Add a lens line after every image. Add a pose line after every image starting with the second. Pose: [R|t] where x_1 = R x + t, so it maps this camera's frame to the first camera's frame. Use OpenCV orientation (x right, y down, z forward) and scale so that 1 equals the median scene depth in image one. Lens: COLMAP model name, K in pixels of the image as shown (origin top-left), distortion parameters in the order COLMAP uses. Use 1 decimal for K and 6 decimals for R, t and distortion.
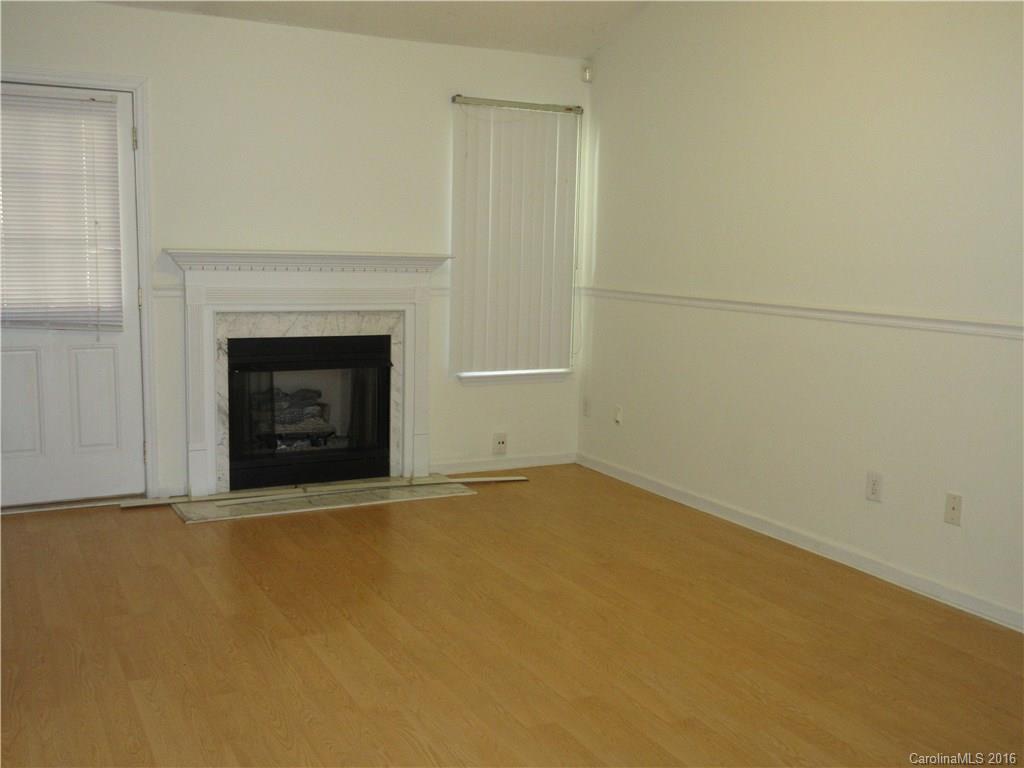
lens RADIAL K [[1024.6, 0, 512.0], [0, 1024.6, 384.0], [0, 0, 1]] dist [0.001020, -0.000119]
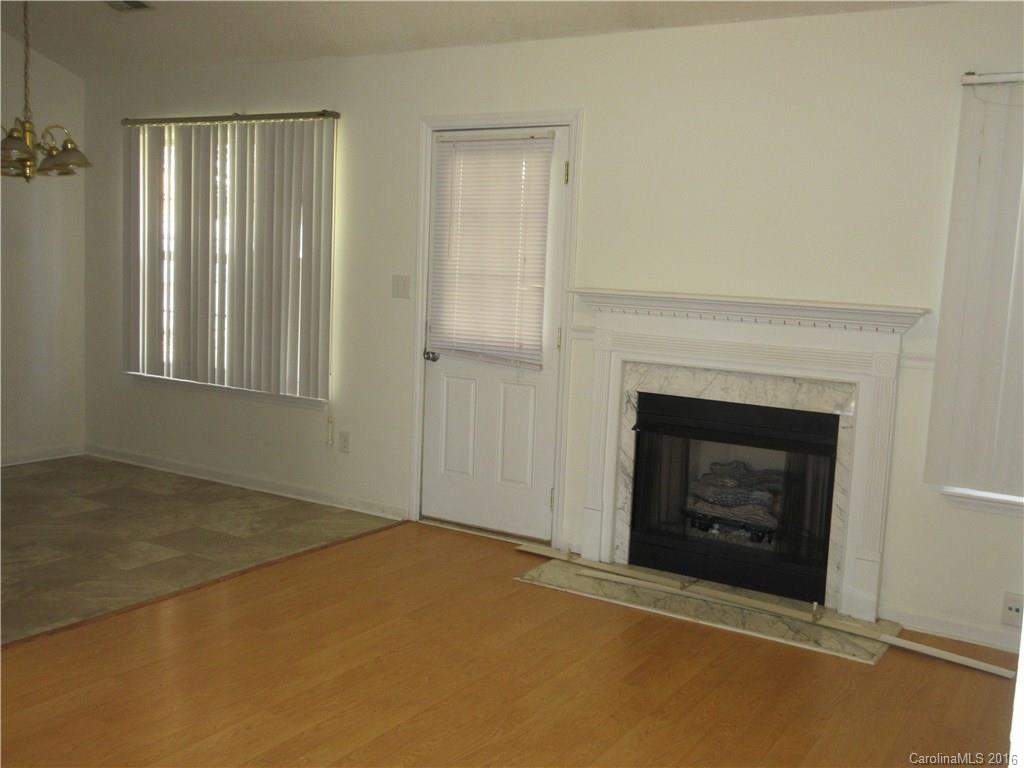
lens RADIAL K [[1024.6, 0, 512.0], [0, 1024.6, 384.0], [0, 0, 1]] dist [0.001020, -0.000119]
pose [[0.492349, 0.101619, -0.864445, 0.424789], [-0.148972, 0.988345, 0.031337, -0.061850], [0.857554, 0.113349, 0.501749, 0.462145]]
